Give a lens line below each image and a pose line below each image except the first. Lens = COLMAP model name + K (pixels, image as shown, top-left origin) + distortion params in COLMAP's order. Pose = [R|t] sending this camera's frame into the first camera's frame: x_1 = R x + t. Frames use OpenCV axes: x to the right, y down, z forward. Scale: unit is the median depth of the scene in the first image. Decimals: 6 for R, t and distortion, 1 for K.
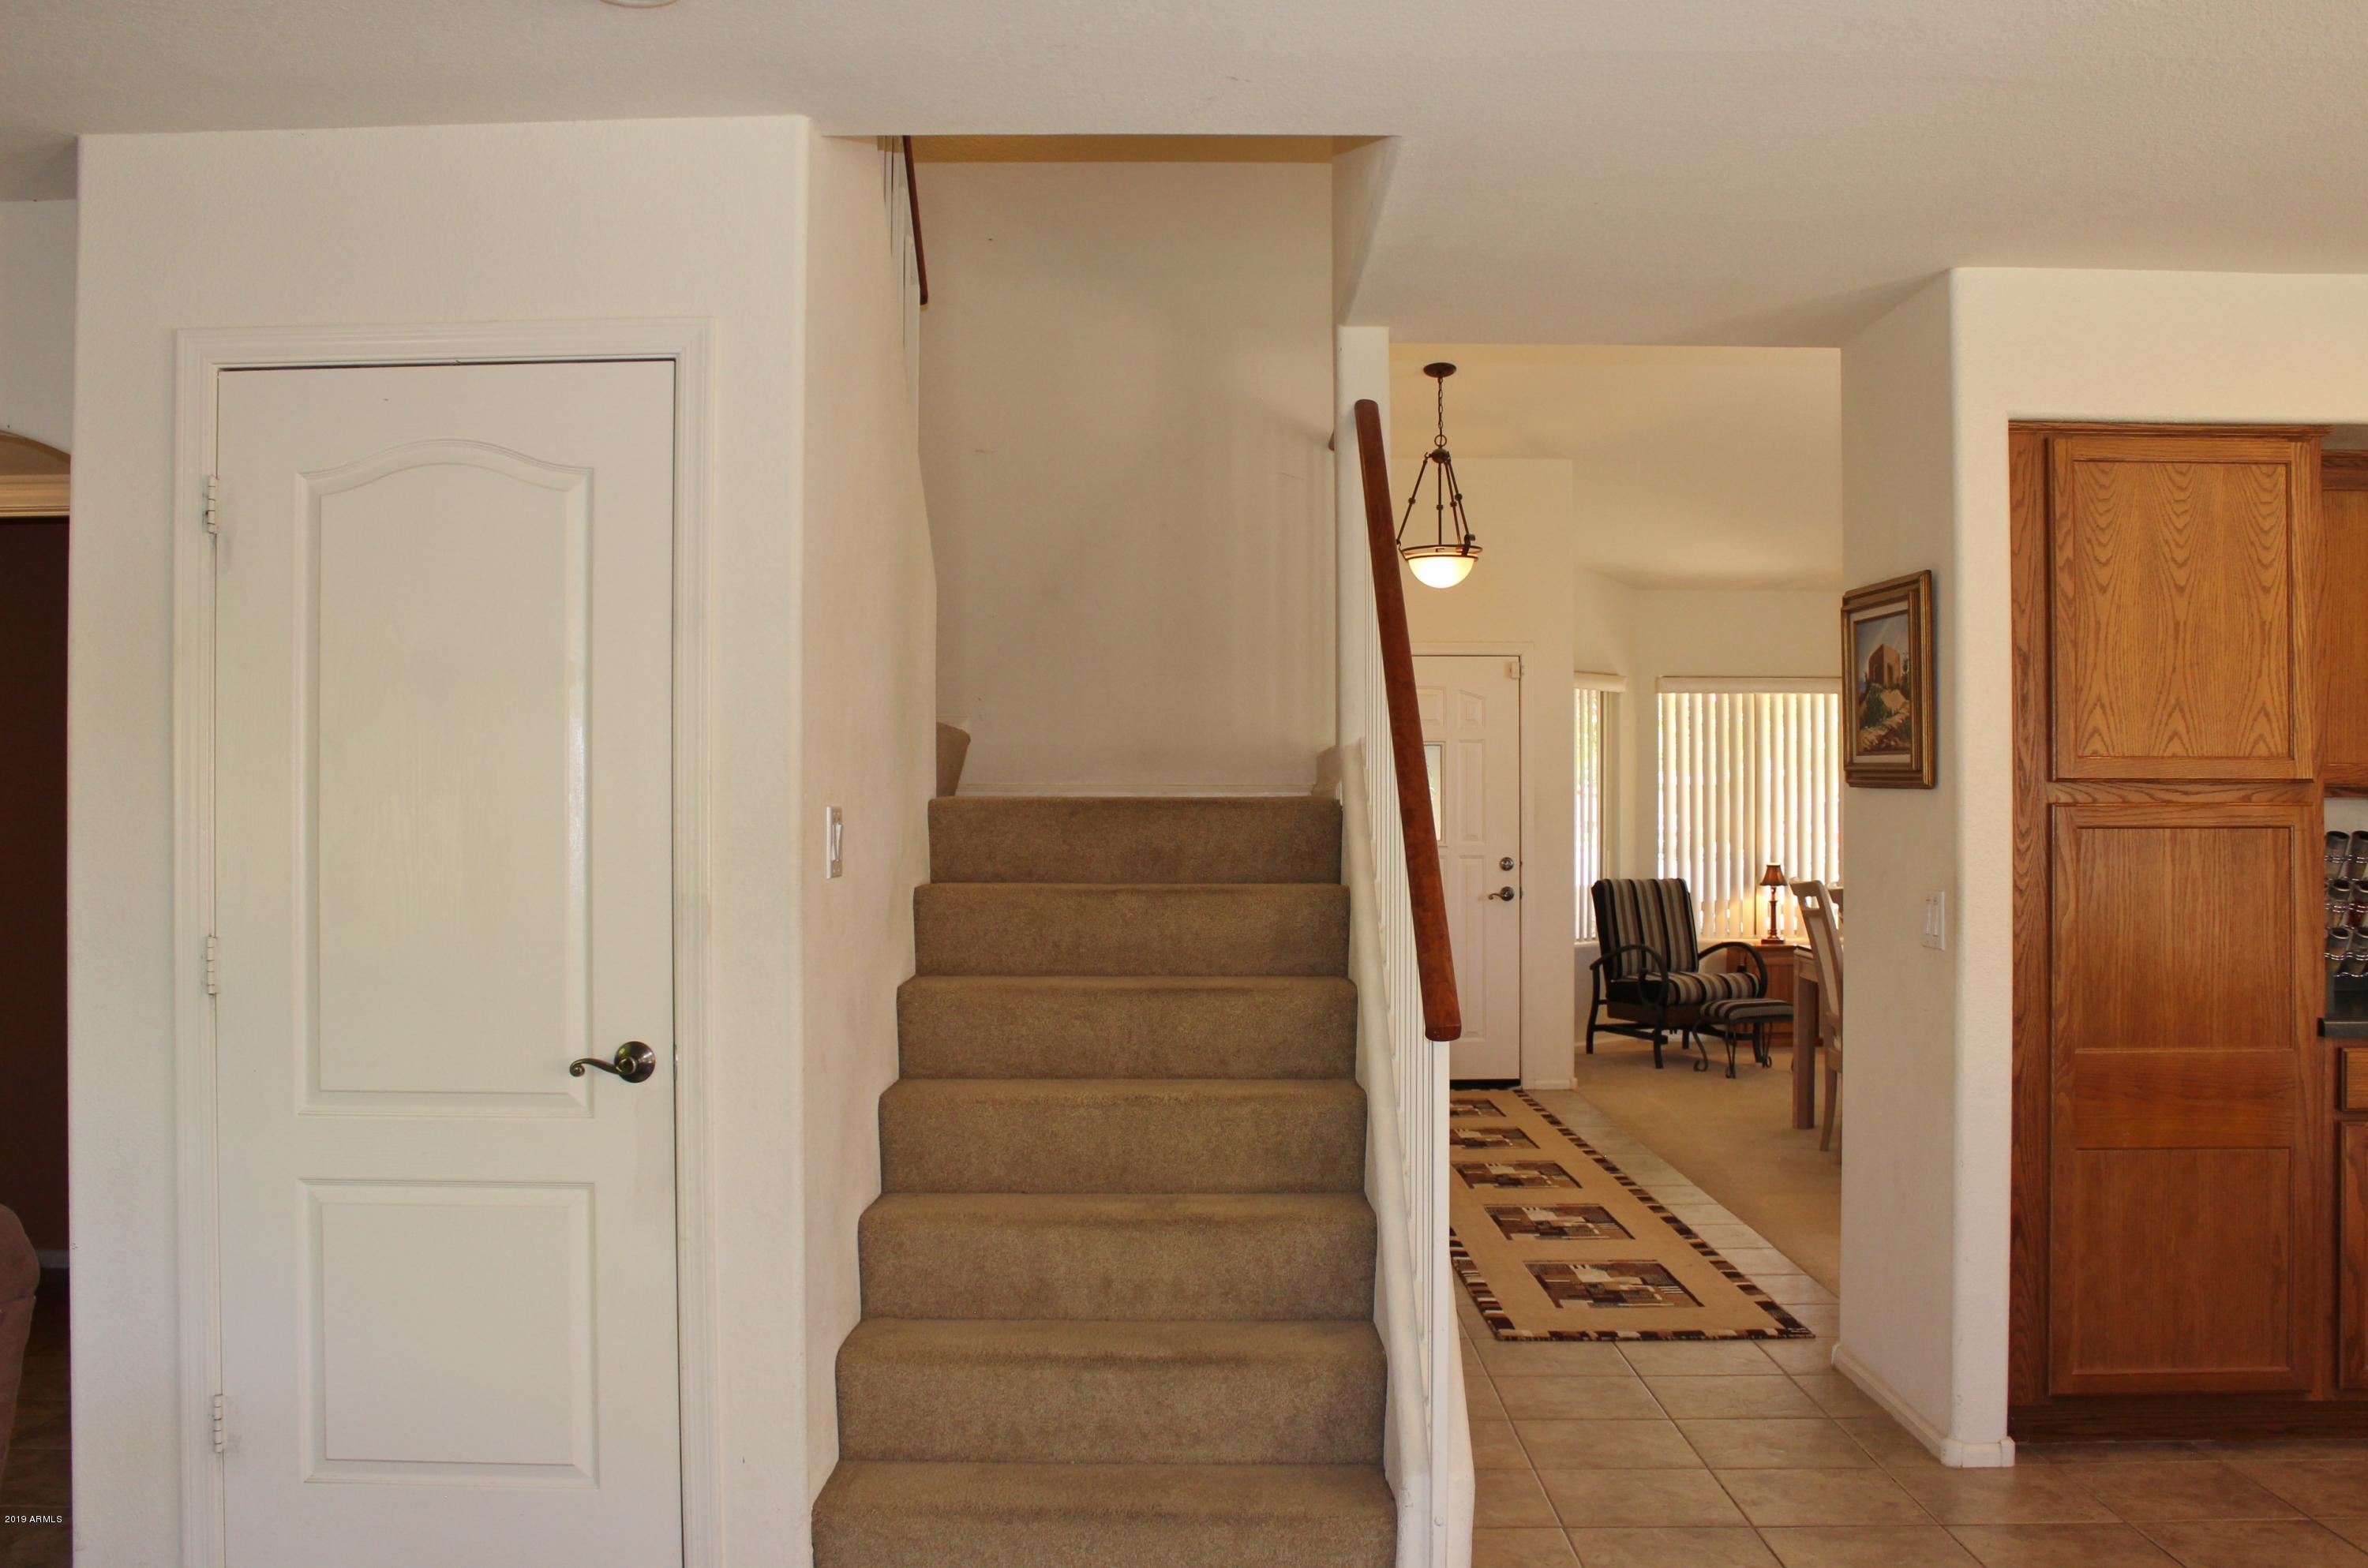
lens RADIAL K [[2125.7, 0, 1222.0], [0, 2125.7, 778.3], [0, 0, 1]] dist [-0.161558, 0.396933]
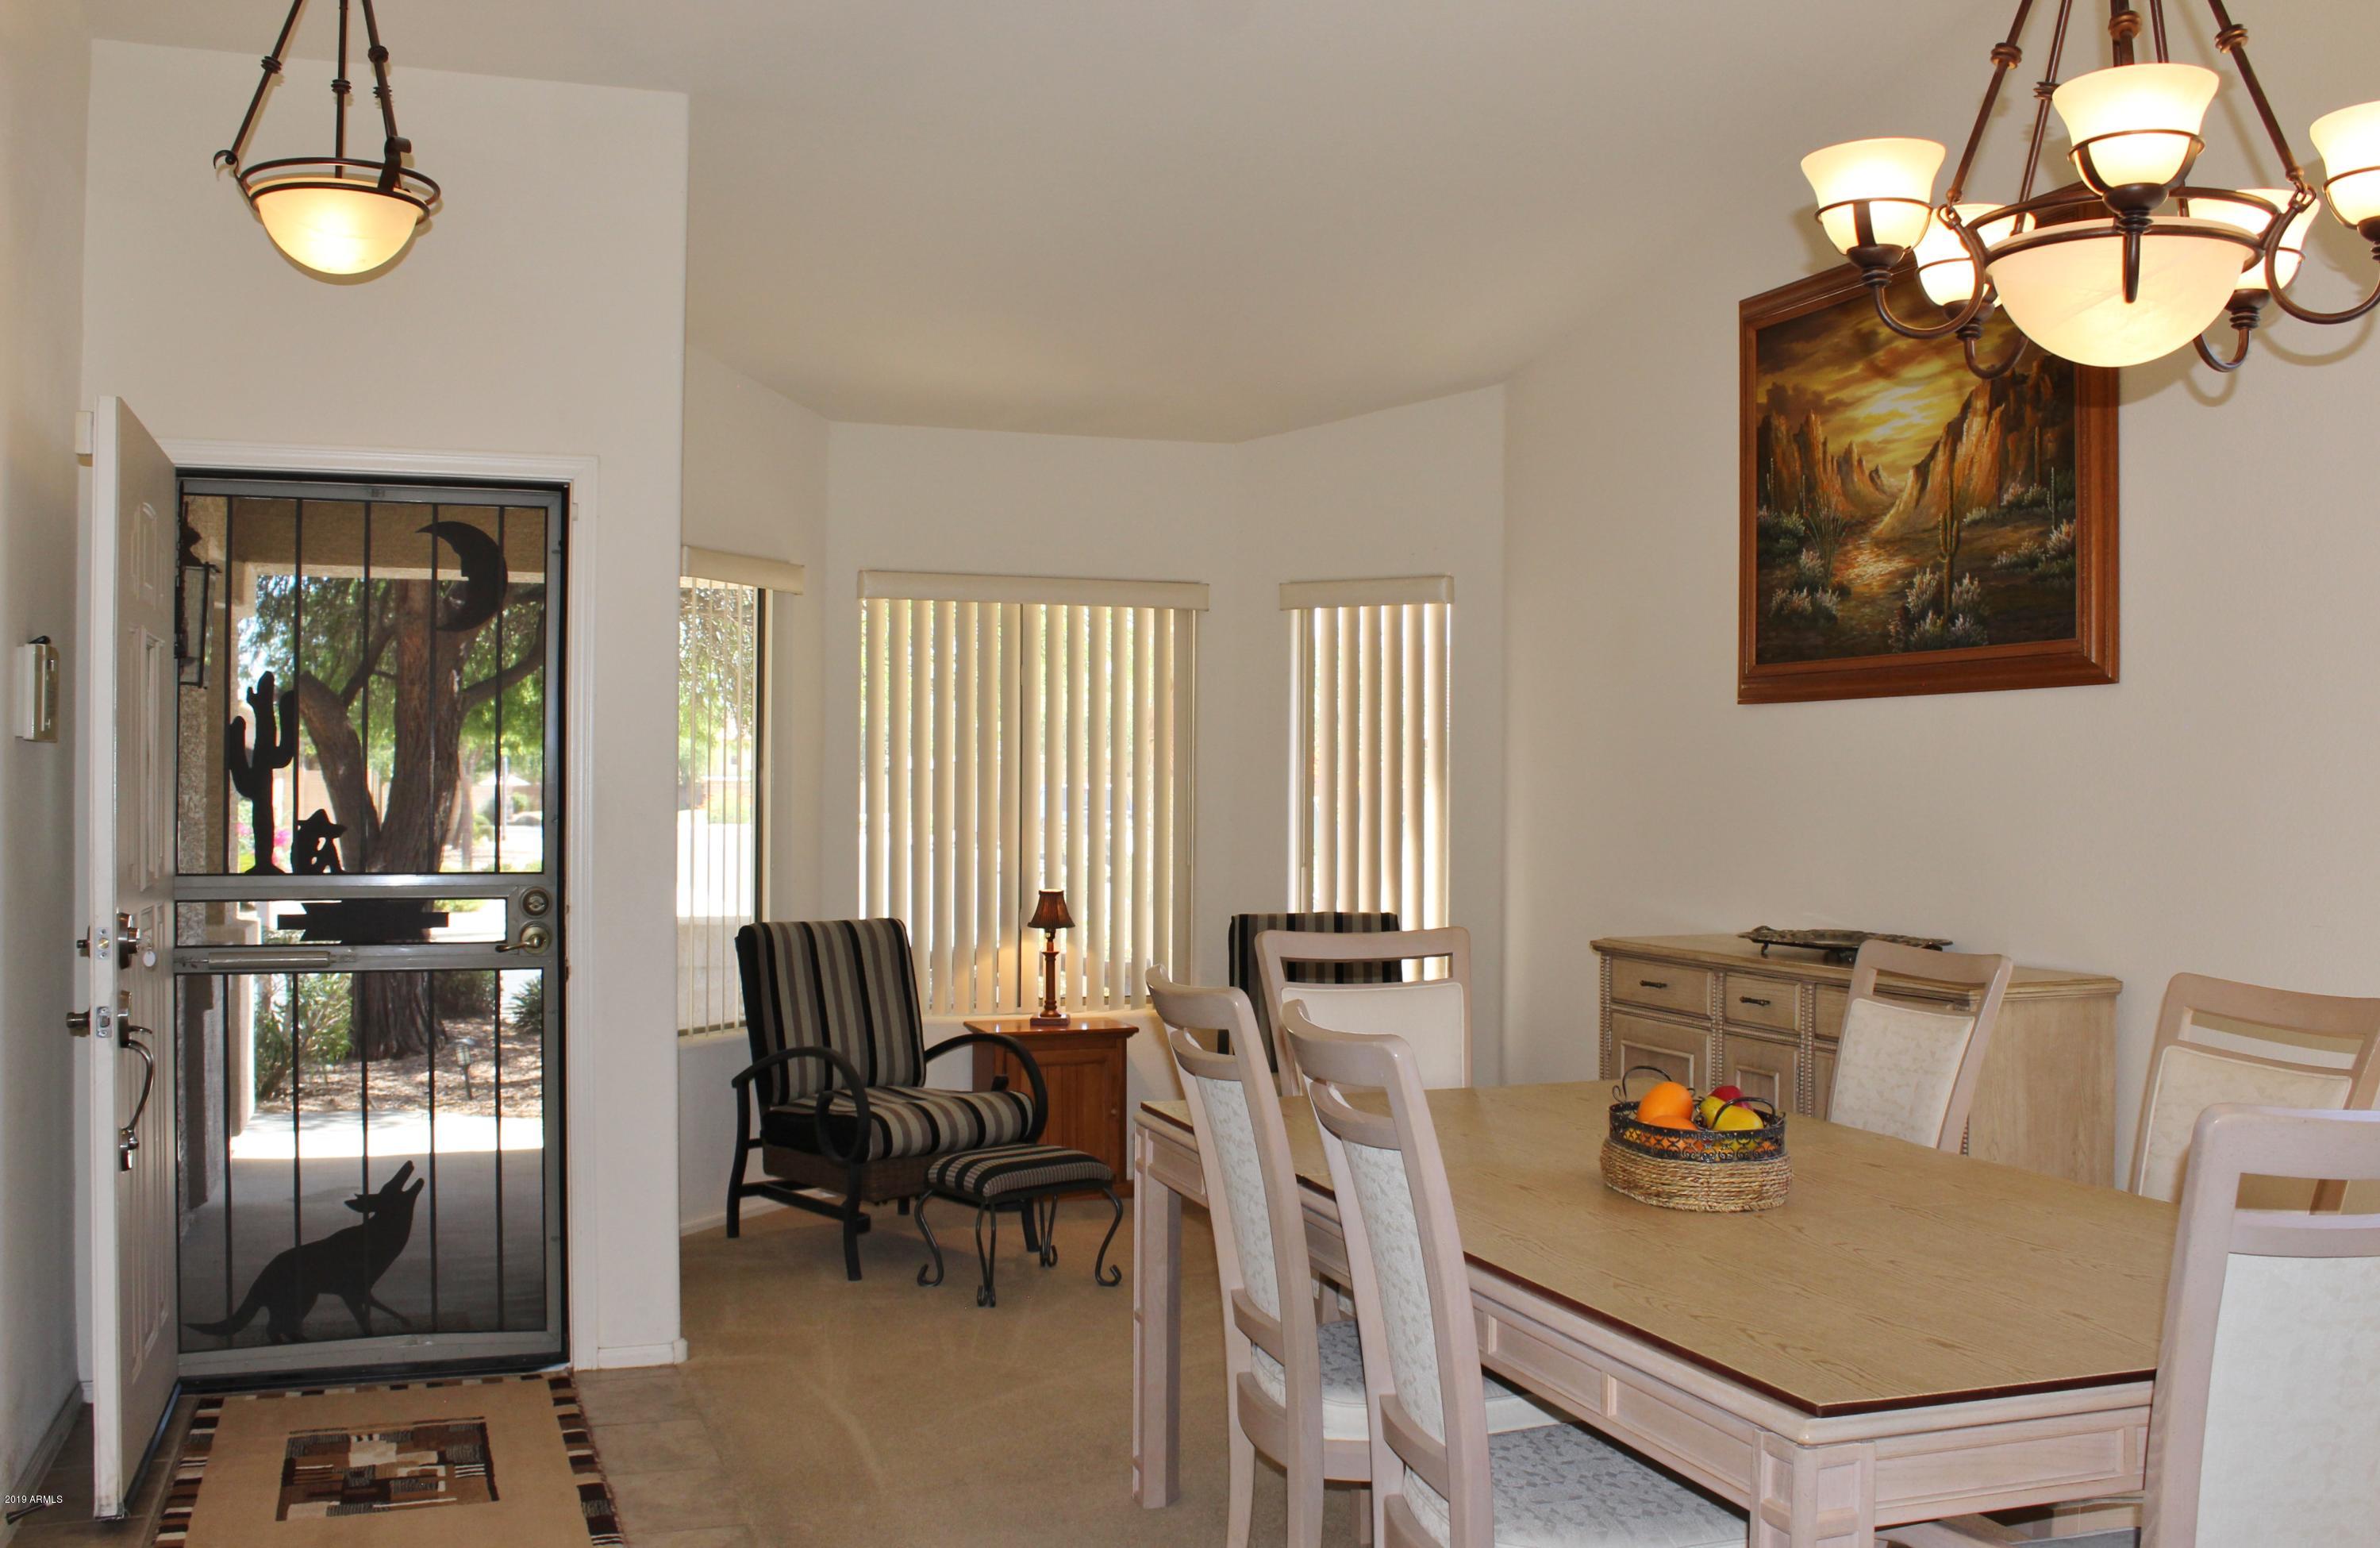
lens RADIAL K [[2267.4, 0, 1190.0], [0, 2267.4, 774.0], [0, 0, 1]] dist [0.006959, -0.001590]
pose [[0.940547, 0.008562, 0.339555, 0.083544], [-0.013154, 0.999850, 0.011224, 0.000025], [-0.339408, -0.015023, 0.940519, 0.397040]]
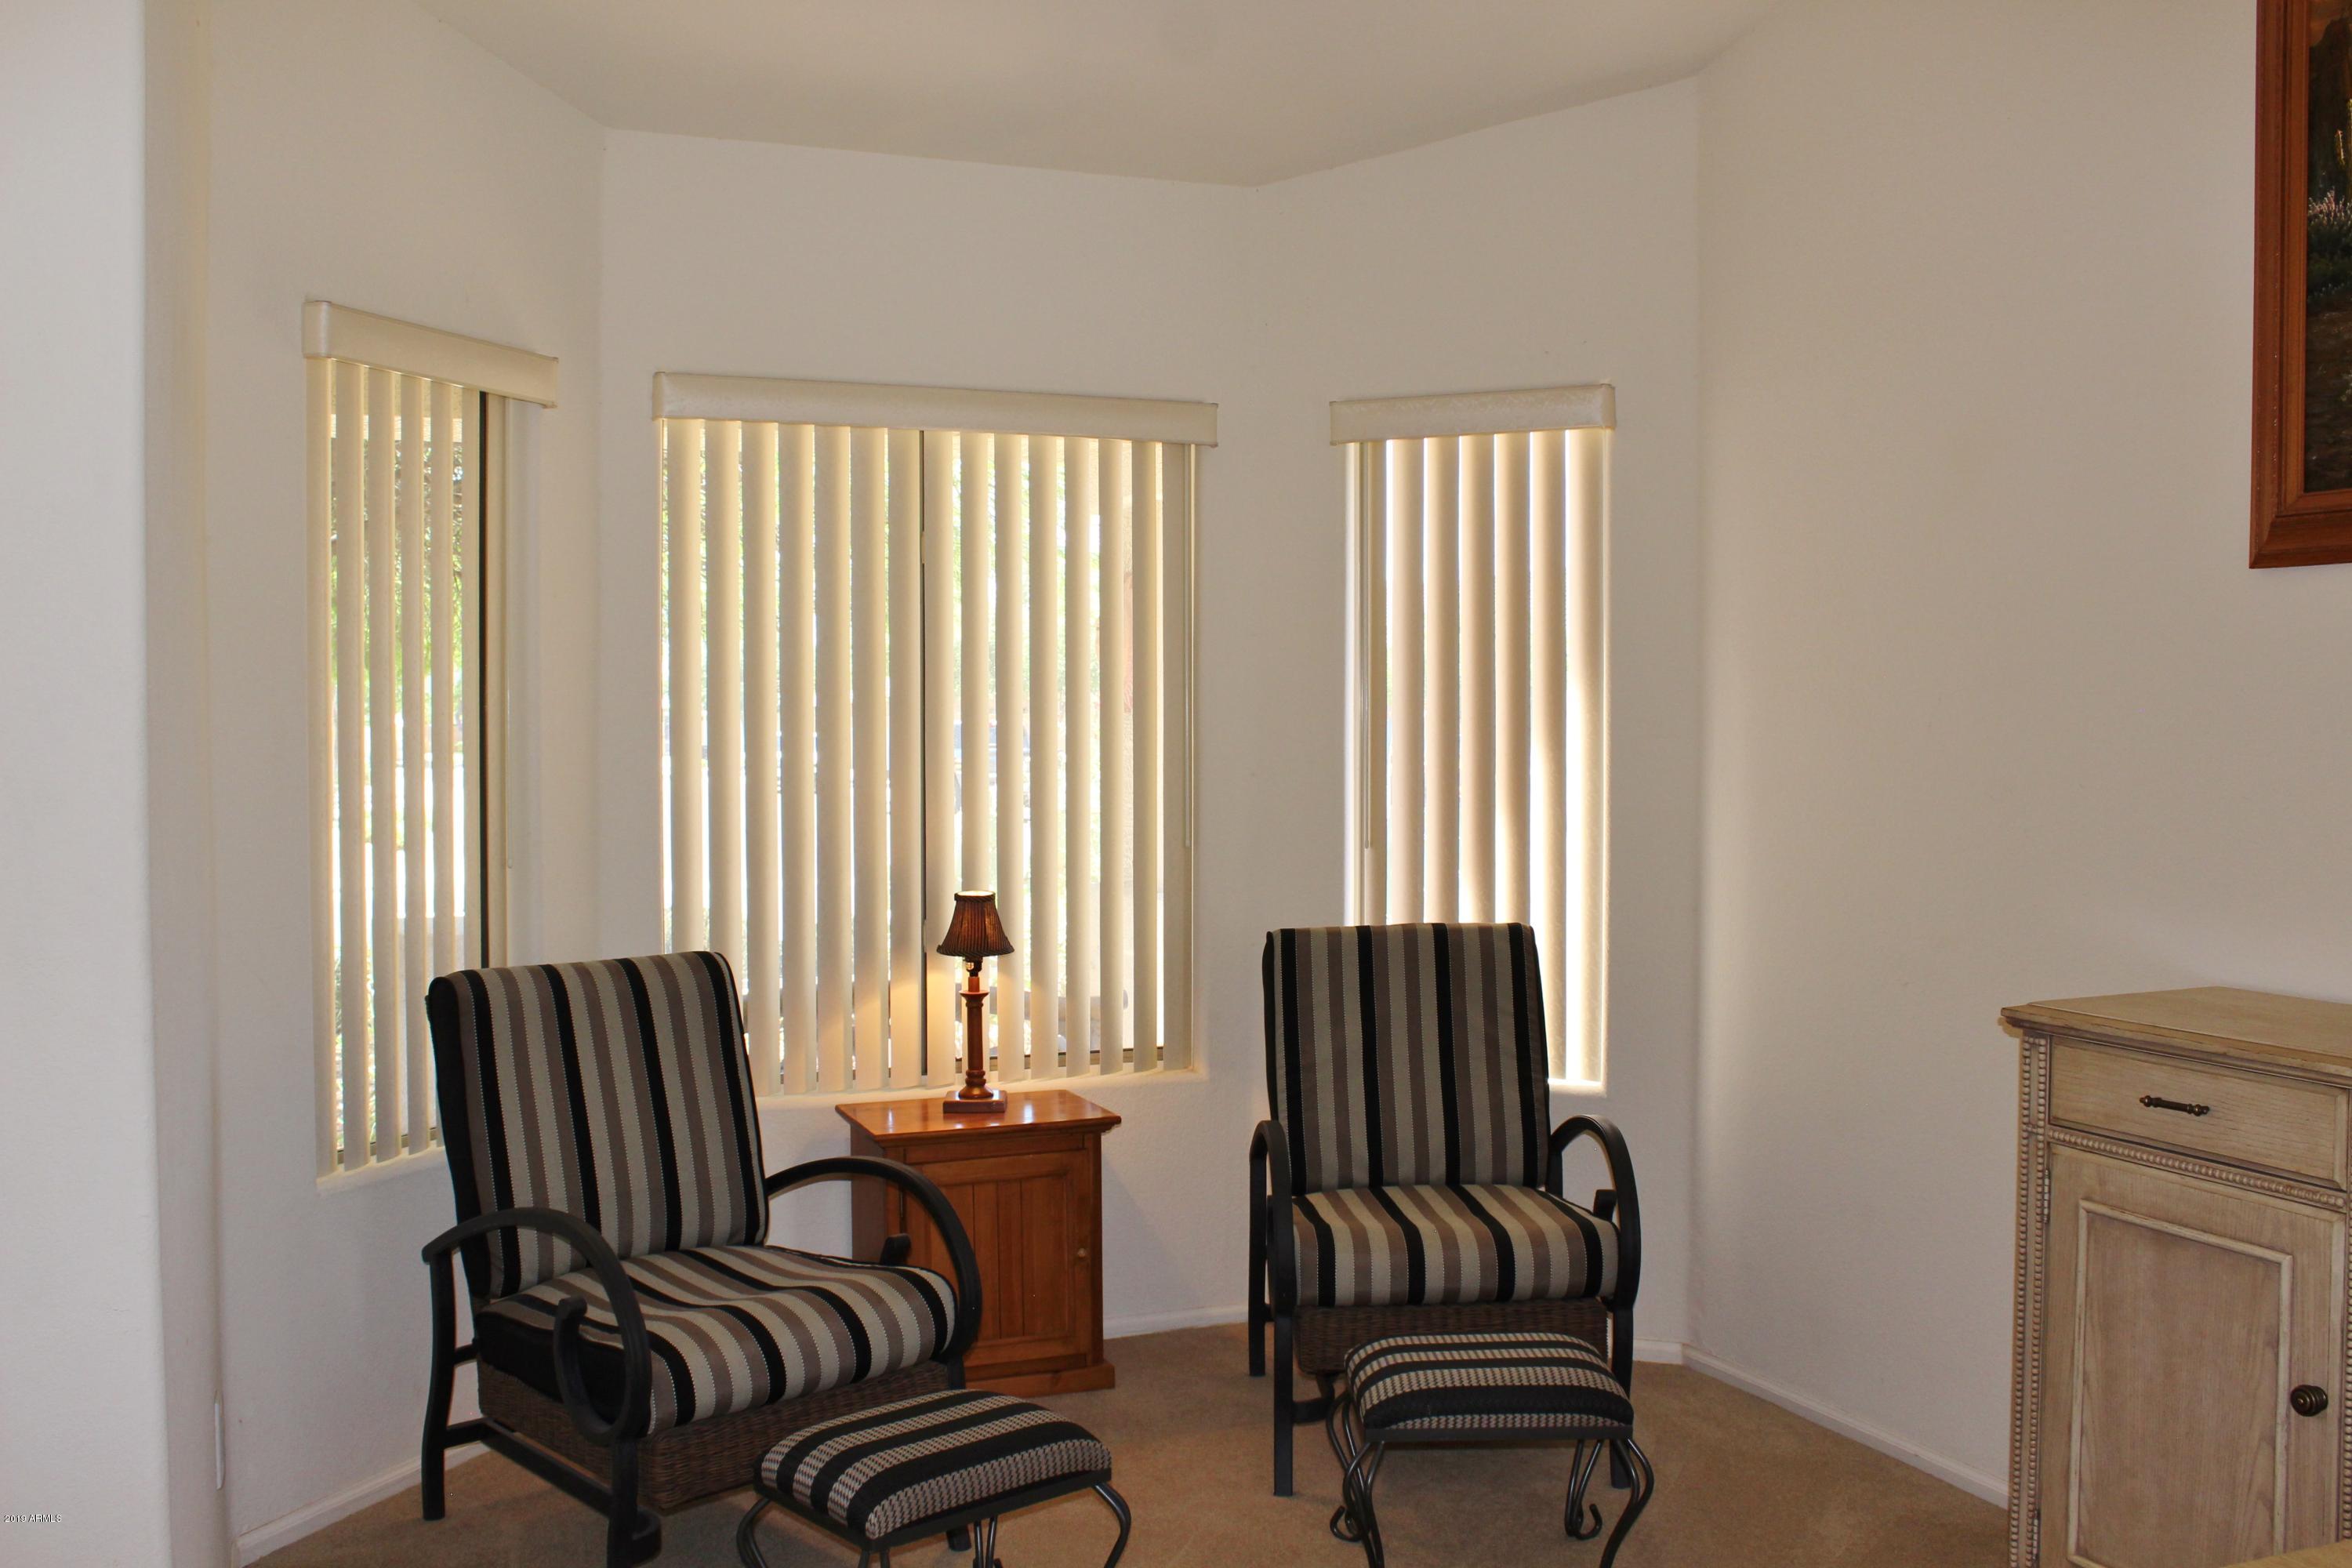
lens RADIAL K [[2111.6, 0, 1213.8], [0, 2111.6, 778.3], [0, 0, 1]] dist [-0.161558, 0.396933]
pose [[0.916386, -0.011414, 0.400132, 0.158664], [-0.007669, 0.998909, 0.046058, 0.003642], [-0.400222, -0.045276, 0.915299, 0.669871]]
